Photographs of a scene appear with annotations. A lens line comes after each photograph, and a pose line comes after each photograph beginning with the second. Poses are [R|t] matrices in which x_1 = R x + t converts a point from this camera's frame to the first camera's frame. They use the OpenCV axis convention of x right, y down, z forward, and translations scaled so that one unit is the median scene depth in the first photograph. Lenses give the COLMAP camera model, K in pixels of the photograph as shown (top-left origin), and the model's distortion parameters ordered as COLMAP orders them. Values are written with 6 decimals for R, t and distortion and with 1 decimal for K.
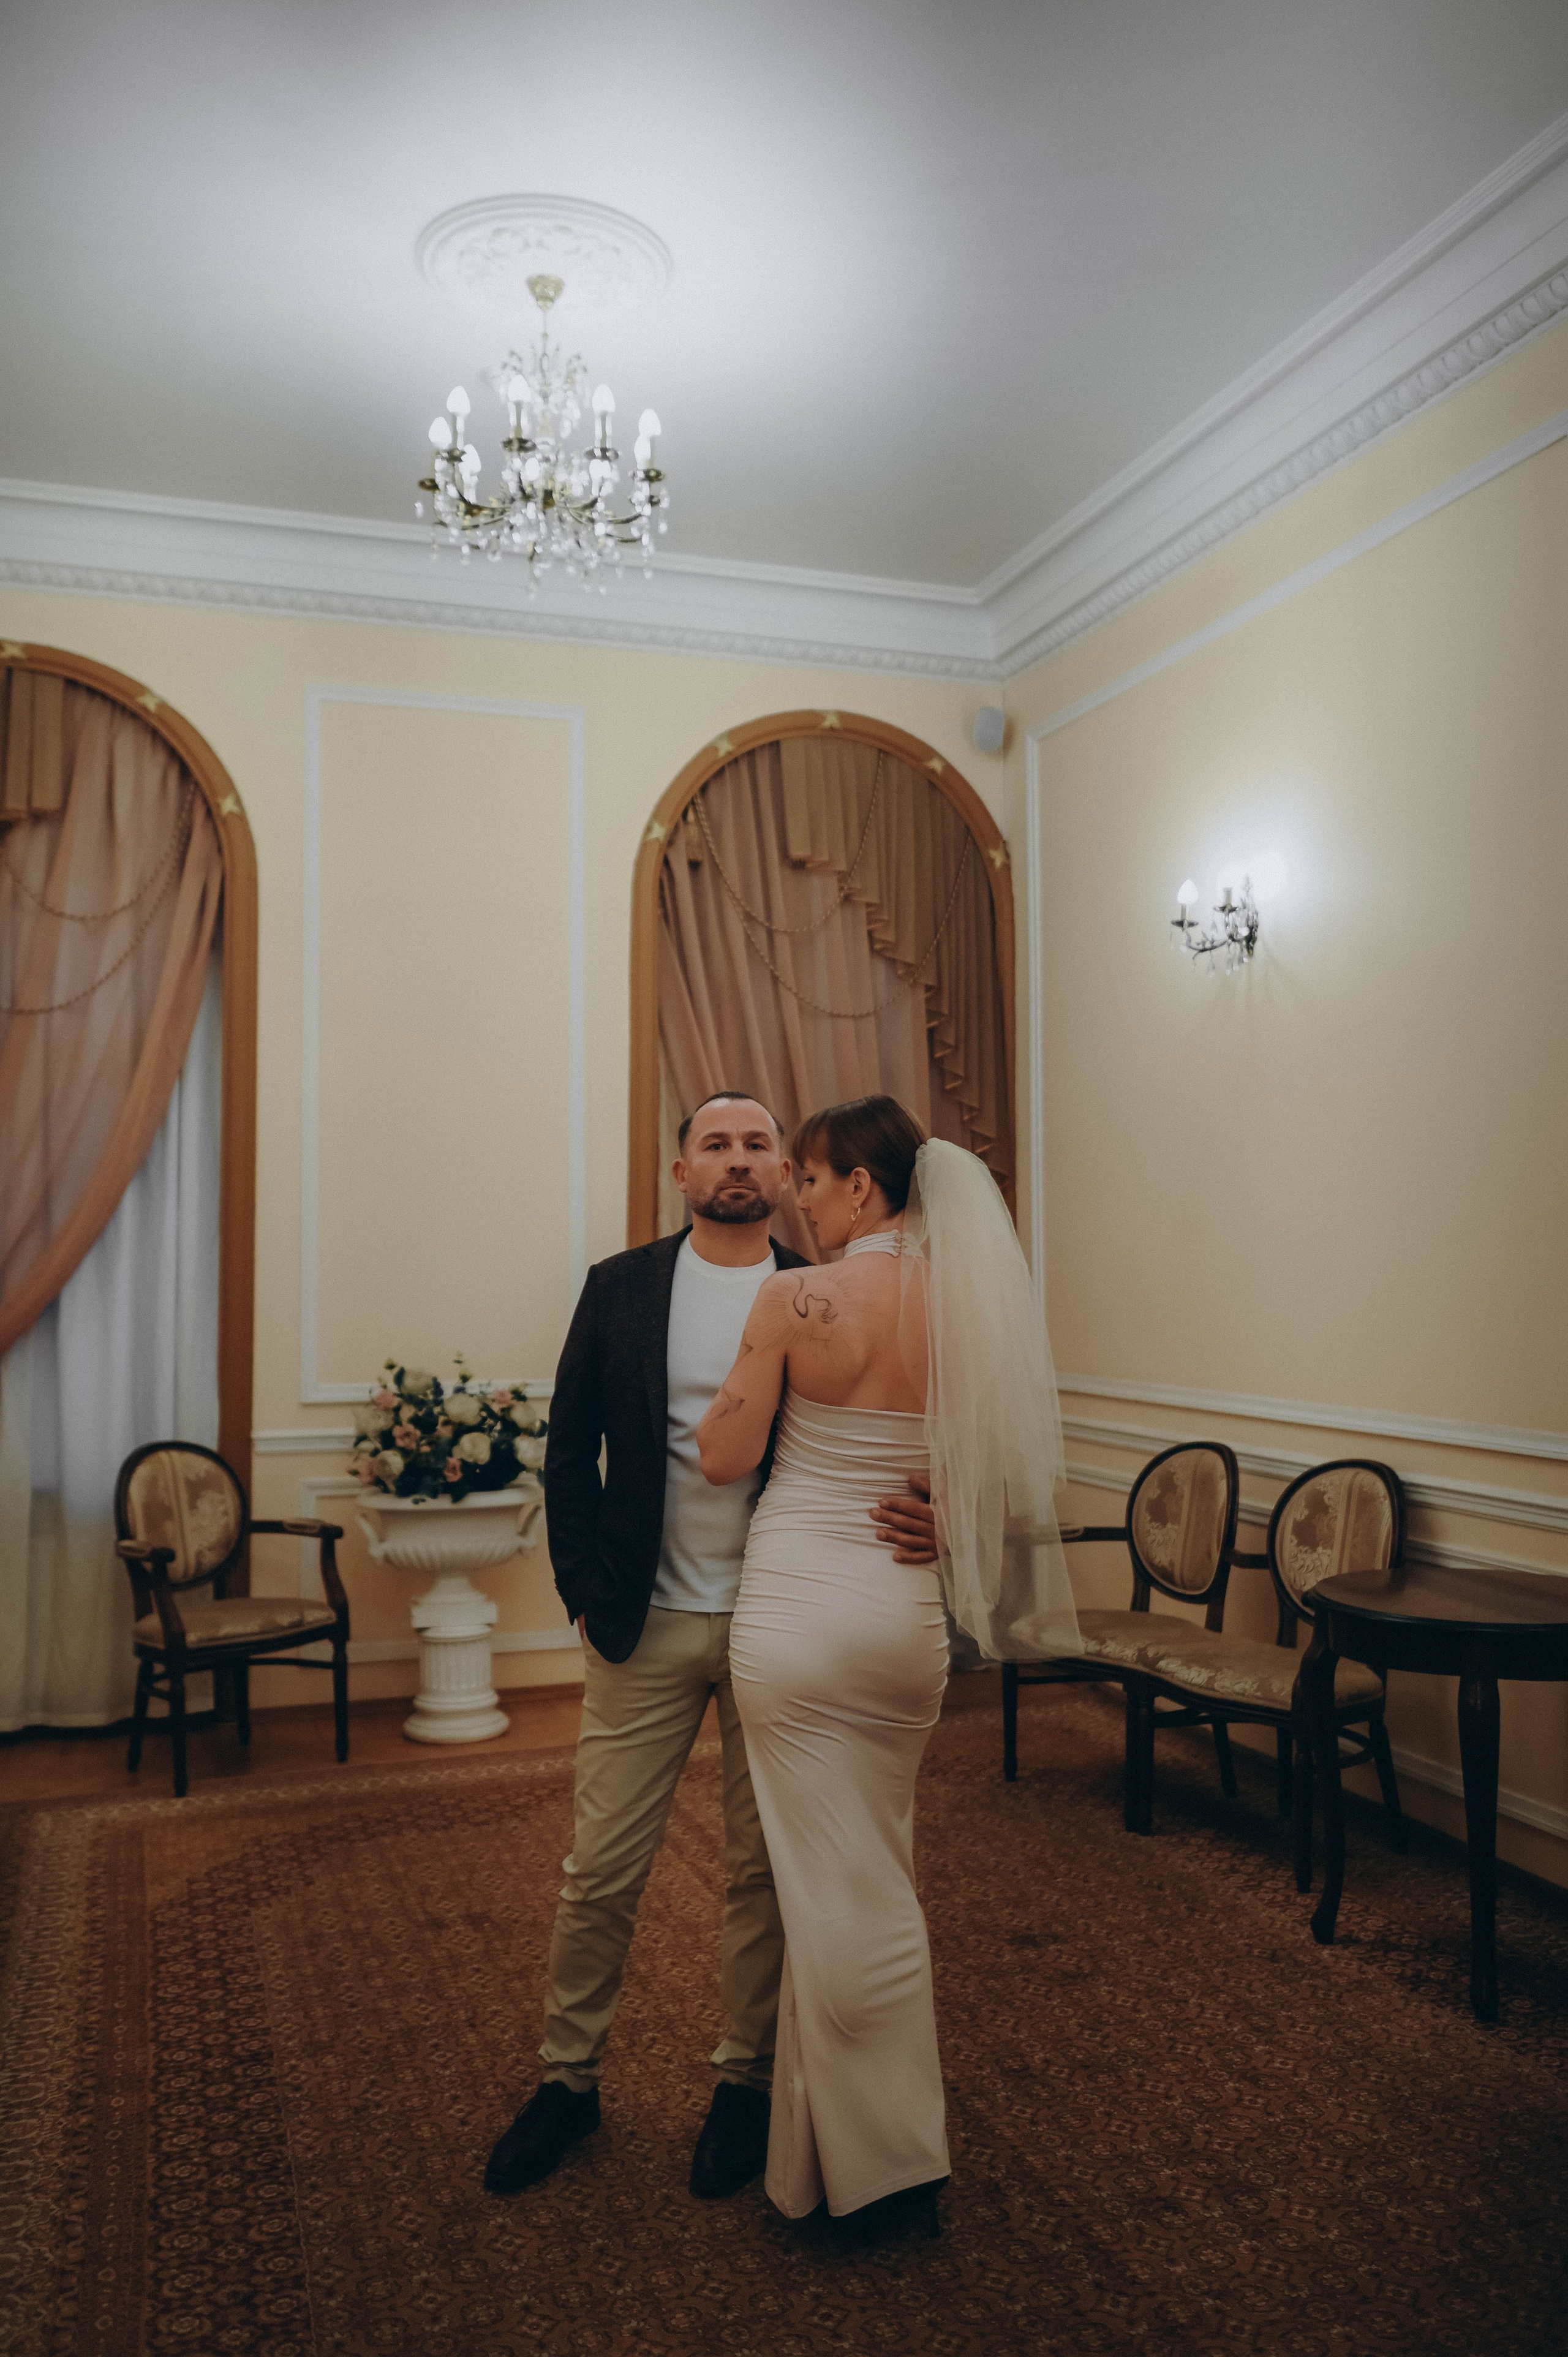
lens RADIAL K [[1946.6, 0, 752.5], [0, 1946.6, 1187.0], [0, 0, 1]] dist [0.008434, -0.007711]
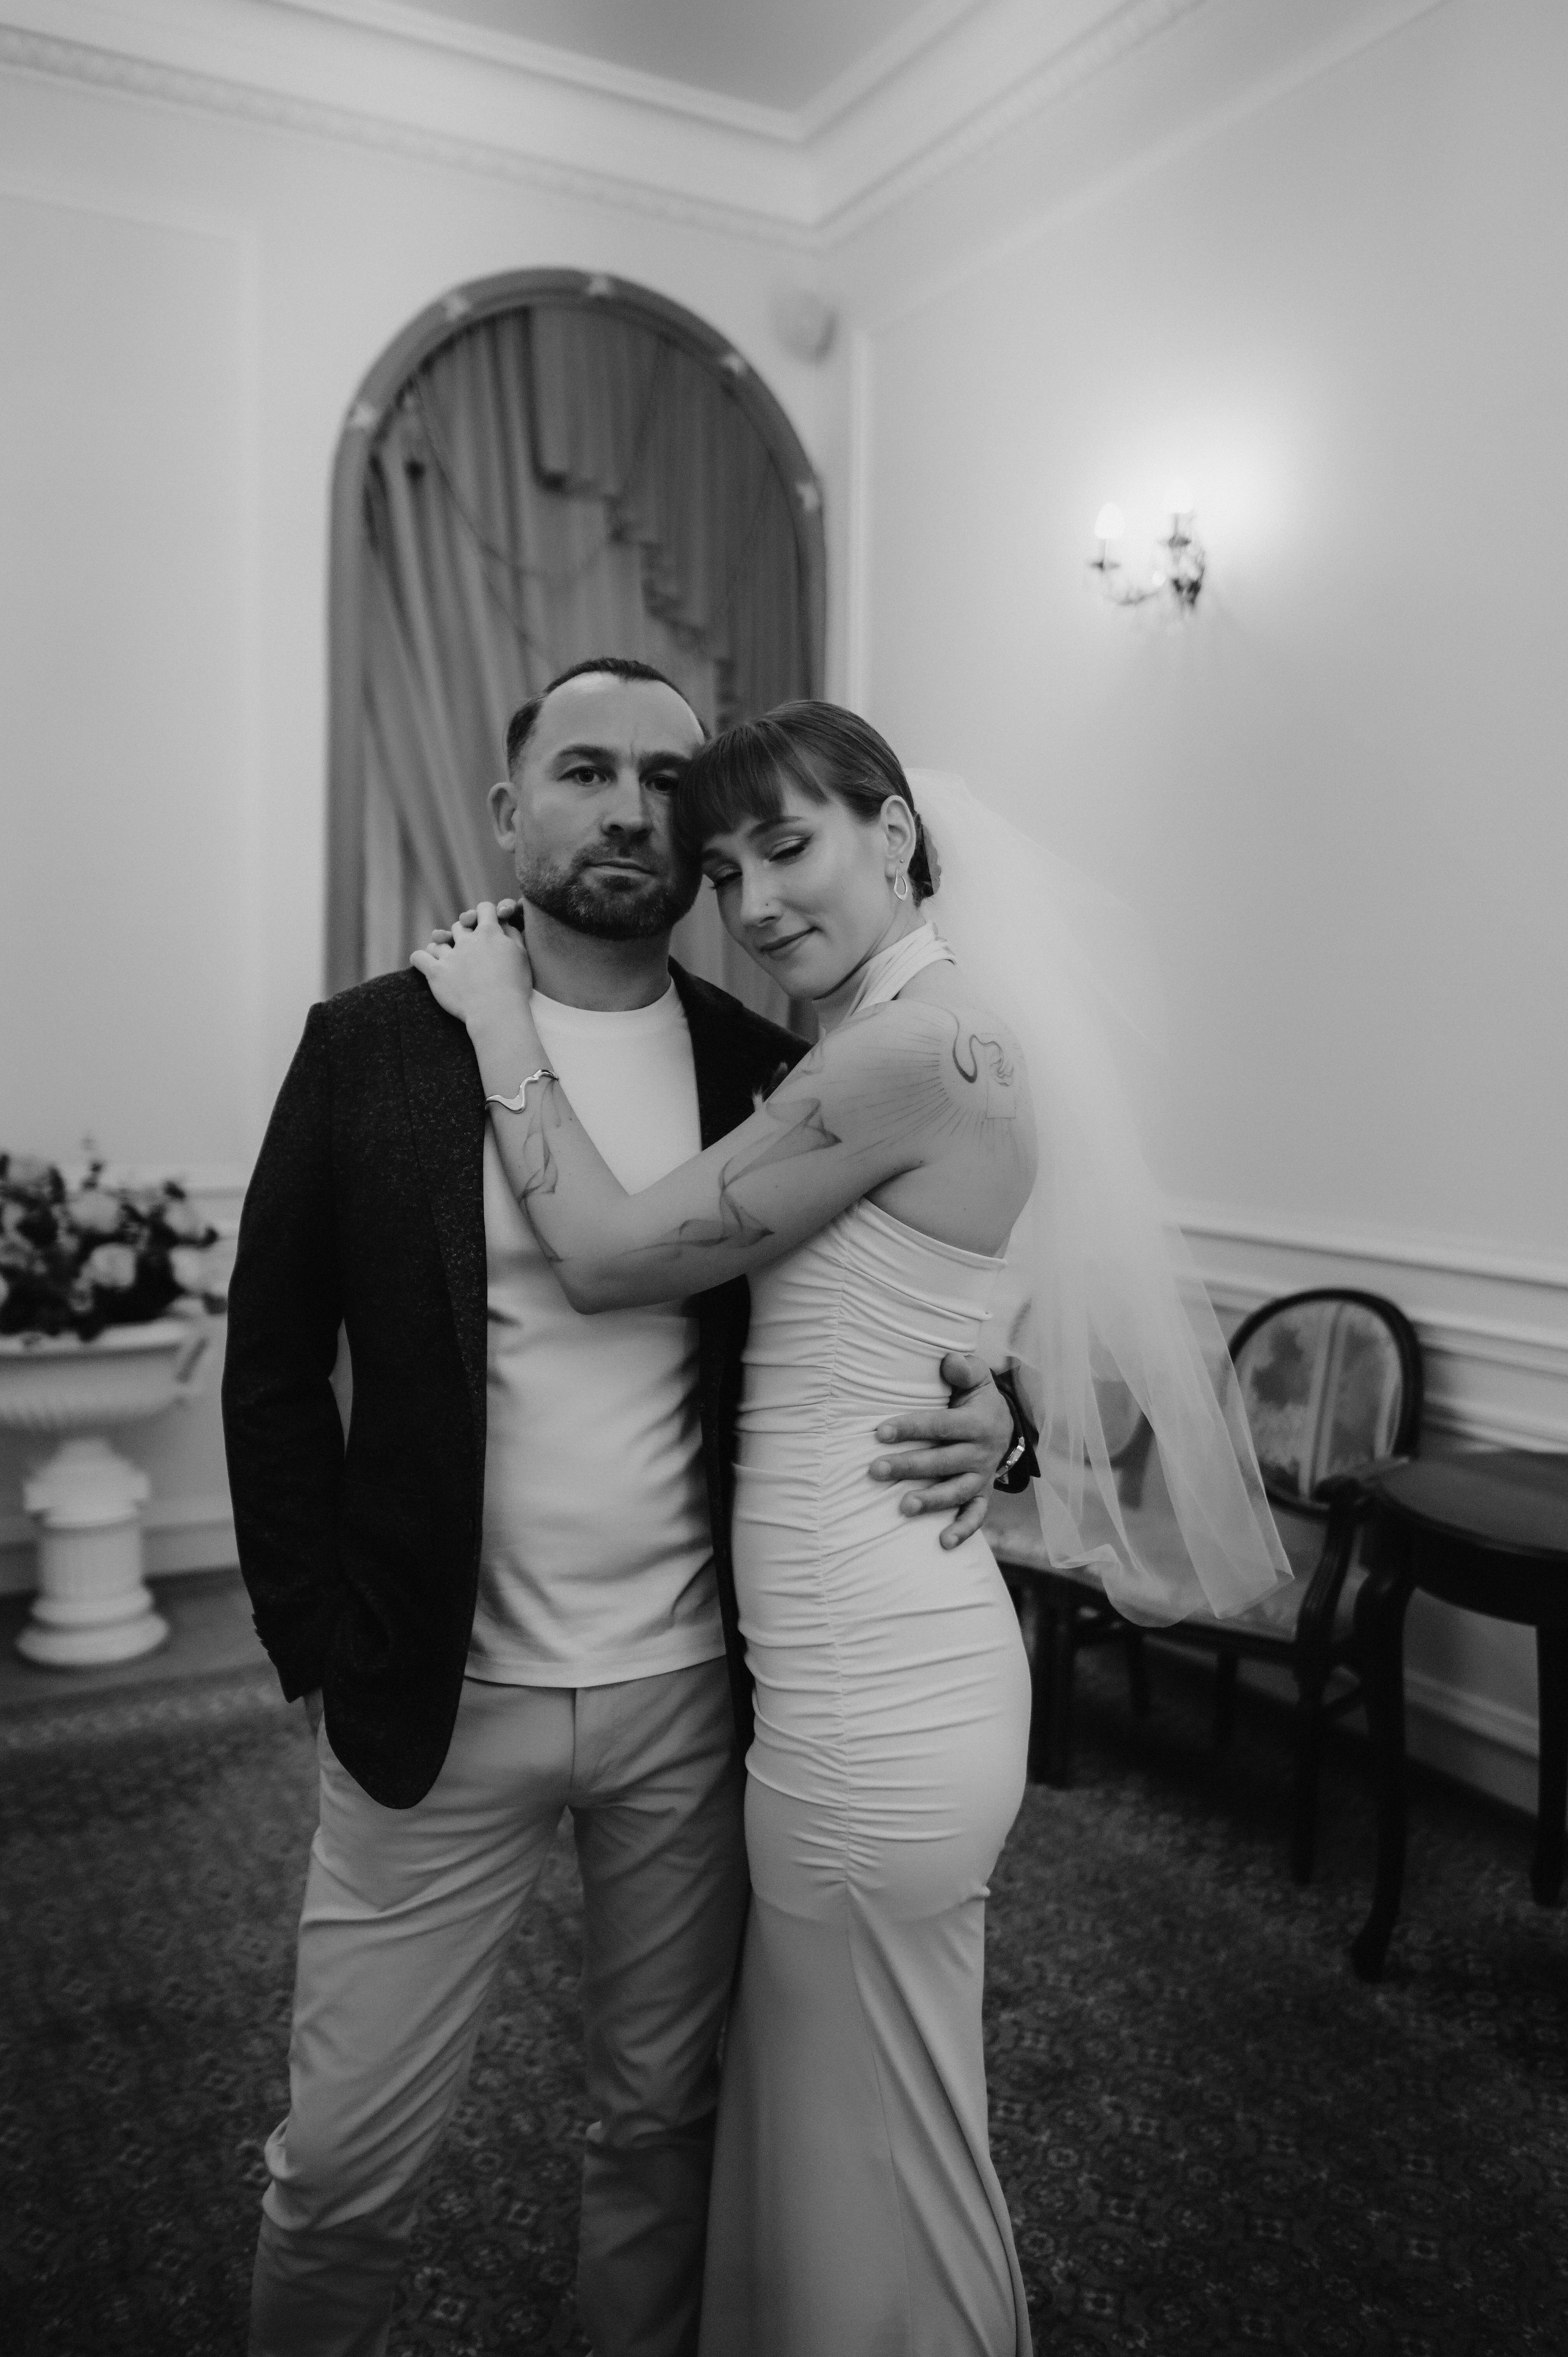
lens RADIAL K [[1868.5, 0, 746.2], [0, 1868.5, 1164.4], [0, 0, 1]] dist [-0.003508, 0.009856]
pose [[0.982644, 0.002277, 0.185488, -0.041130], [-0.023086, 0.993652, 0.110104, 0.015473], [-0.184060, -0.112475, 0.976459, 0.289951]]
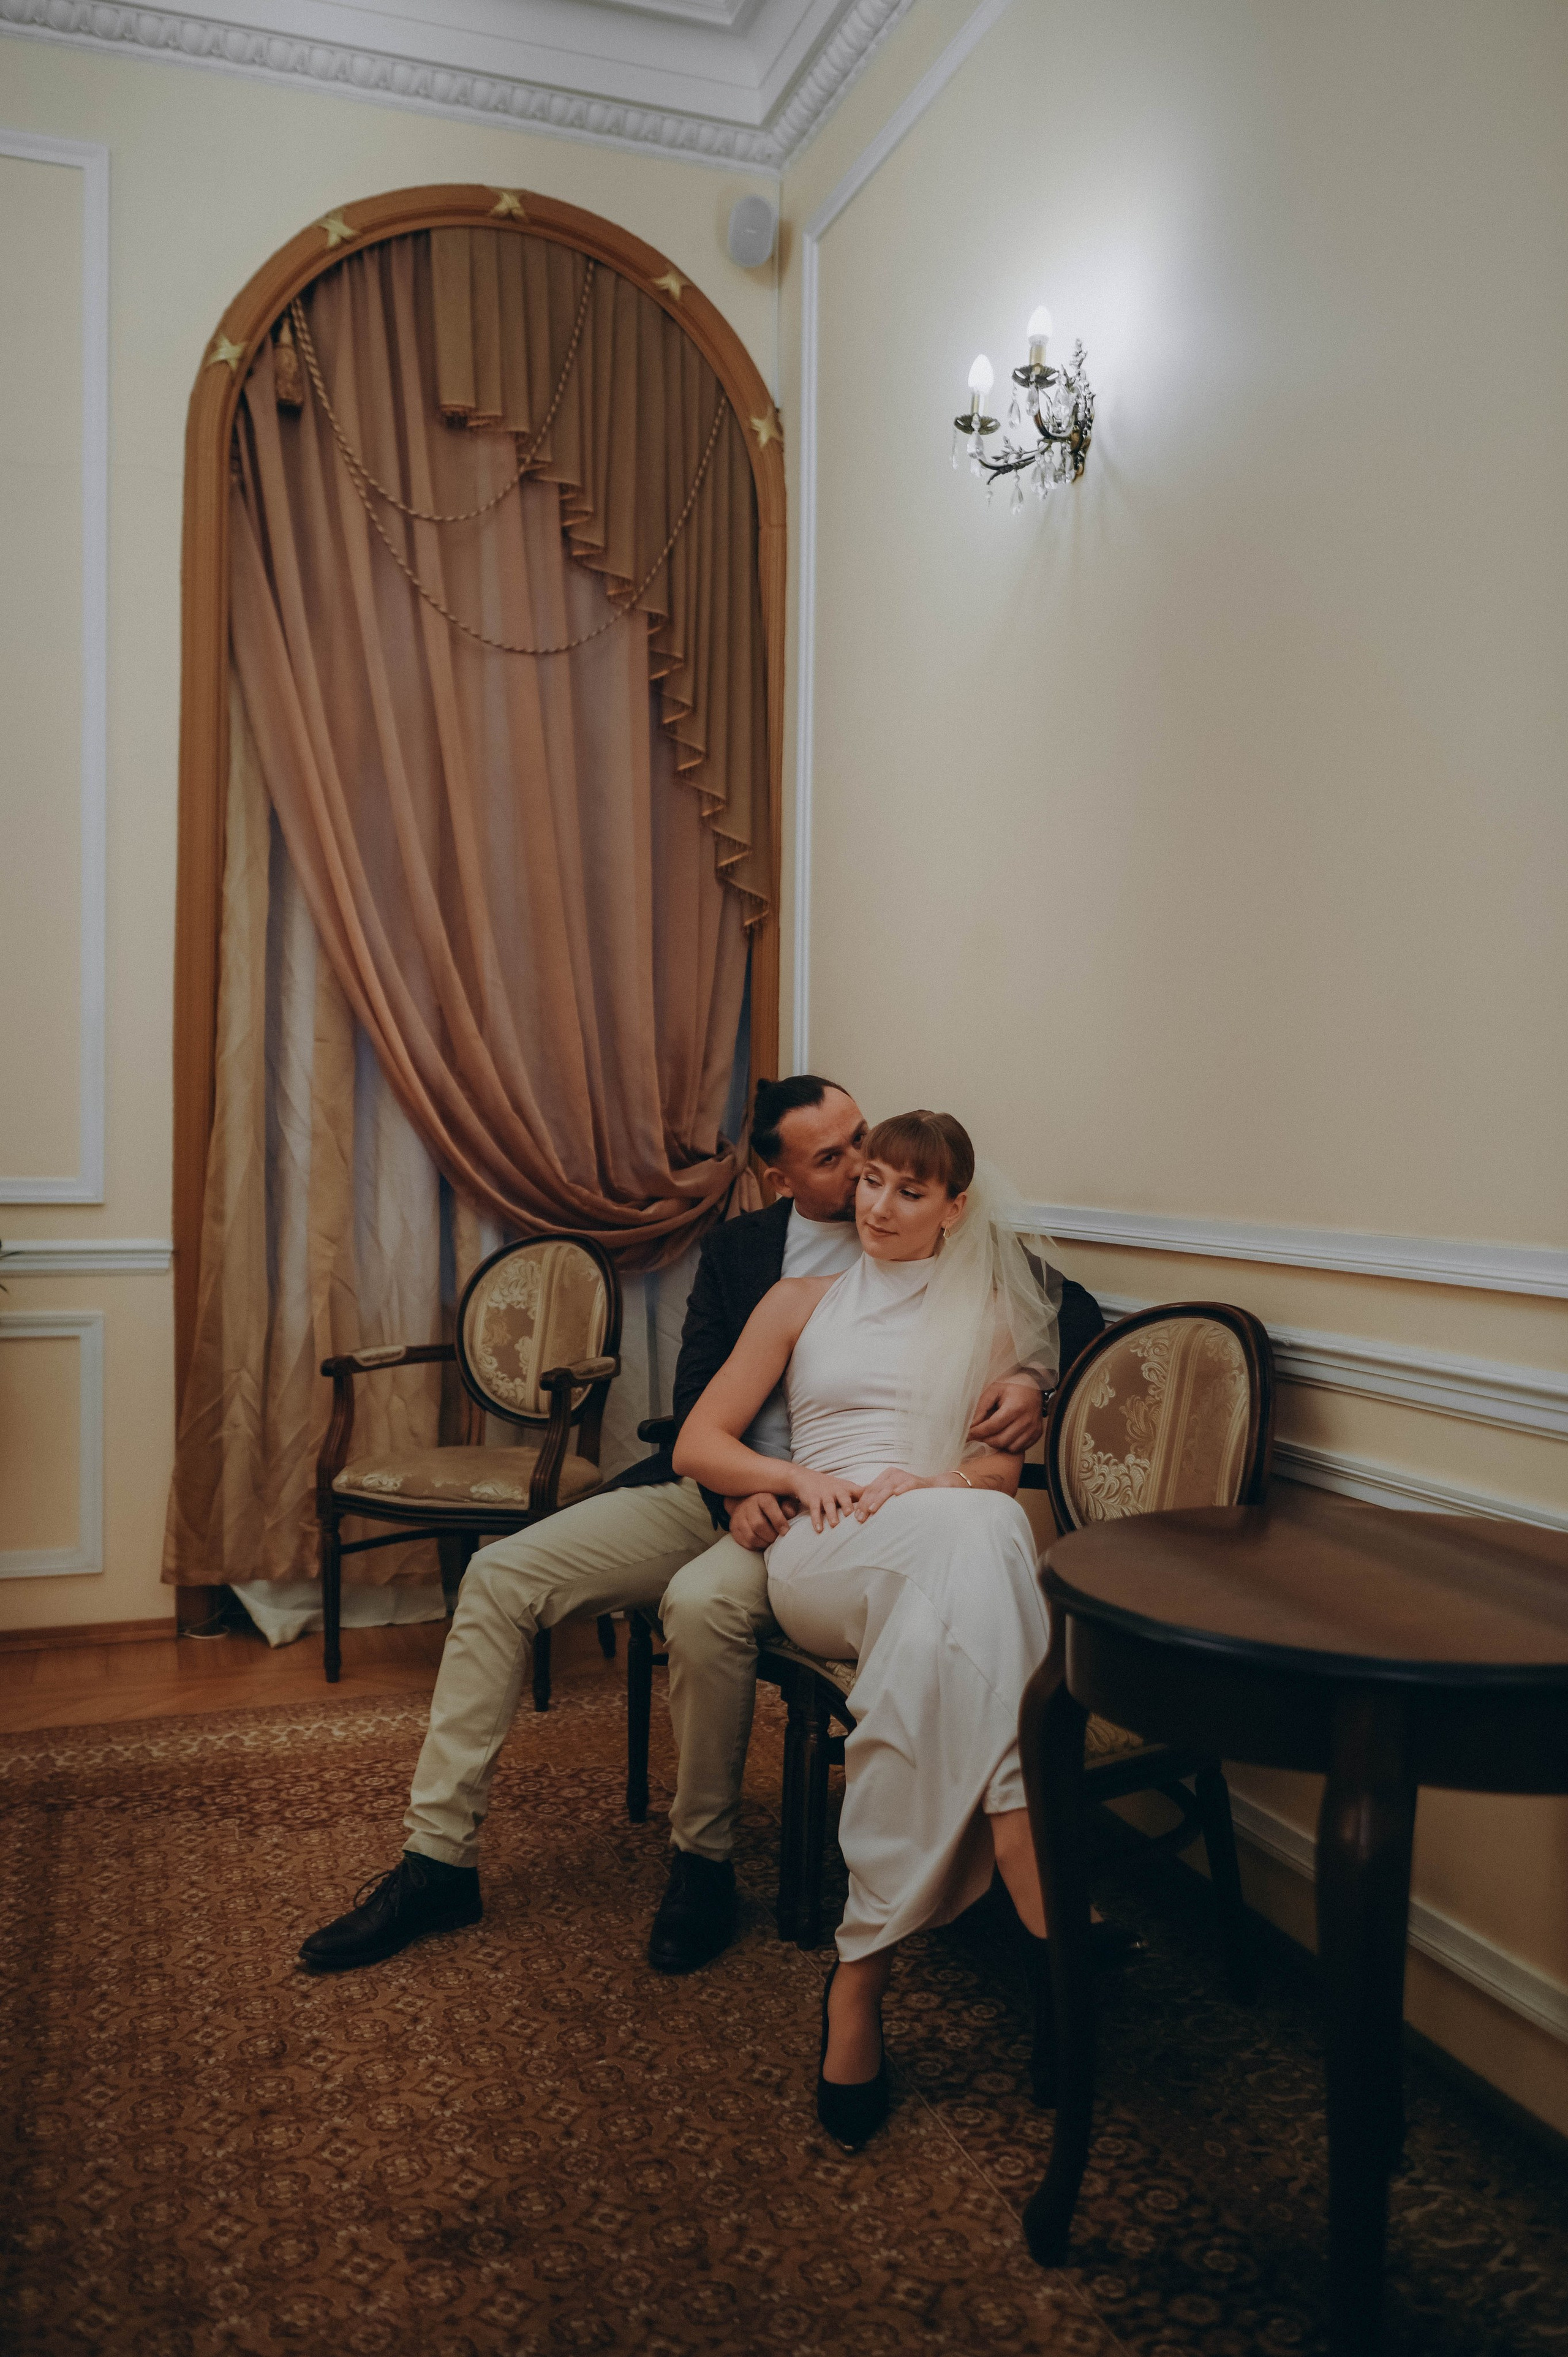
lens RADIAL K [[1854.0, 0, 806.1], [0, 1854.0, 1187.4], [0, 0, 1]] dist [0.000621, -0.001474]
pose [[0.999628, 0.019833, 0.018740, 0.154763], [-0.020905, 0.998049, 0.058825, 0.064685], [-0.017537, -0.059195, 0.998092, 0.390657]]
